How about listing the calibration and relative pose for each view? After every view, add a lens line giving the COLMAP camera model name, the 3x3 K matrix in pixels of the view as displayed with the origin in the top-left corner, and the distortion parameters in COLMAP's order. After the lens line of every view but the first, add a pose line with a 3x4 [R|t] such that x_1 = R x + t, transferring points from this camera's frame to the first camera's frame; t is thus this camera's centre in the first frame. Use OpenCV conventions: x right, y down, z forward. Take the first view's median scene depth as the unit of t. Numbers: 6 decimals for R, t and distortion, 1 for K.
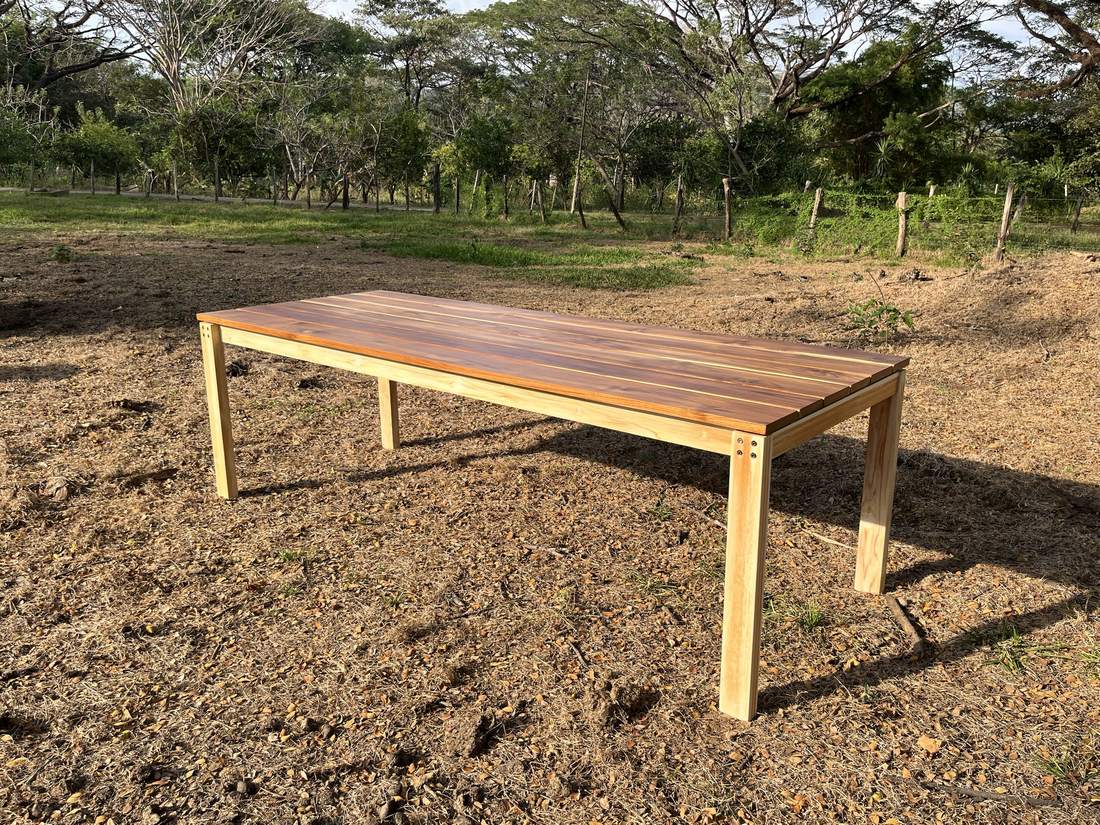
lens RADIAL K [[927.4, 0, 555.4], [0, 927.4, 415.5], [0, 0, 1]] dist [0.027014, -0.021152]
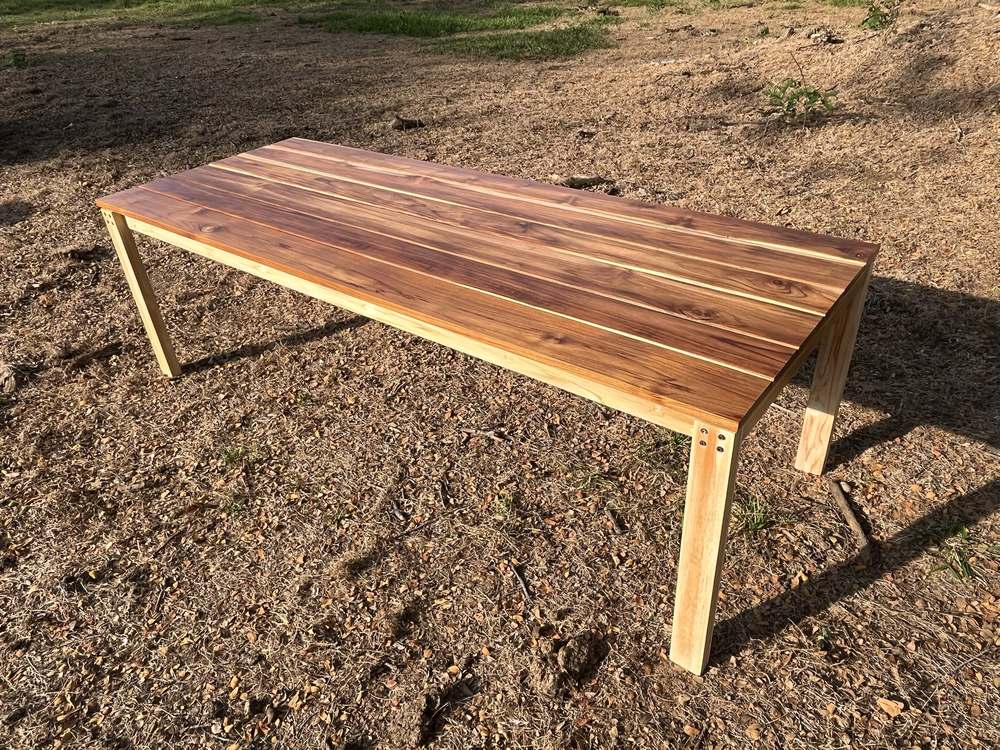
lens RADIAL K [[727.6, 0, 500.2], [0, 727.6, 374.2], [0, 0, 1]] dist [-0.007082, 0.000123]
pose [[0.997892, -0.064176, -0.009621, 0.019944], [0.063968, 0.947863, 0.312193, -0.172698], [-0.010916, -0.312151, 0.949970, 0.294877]]
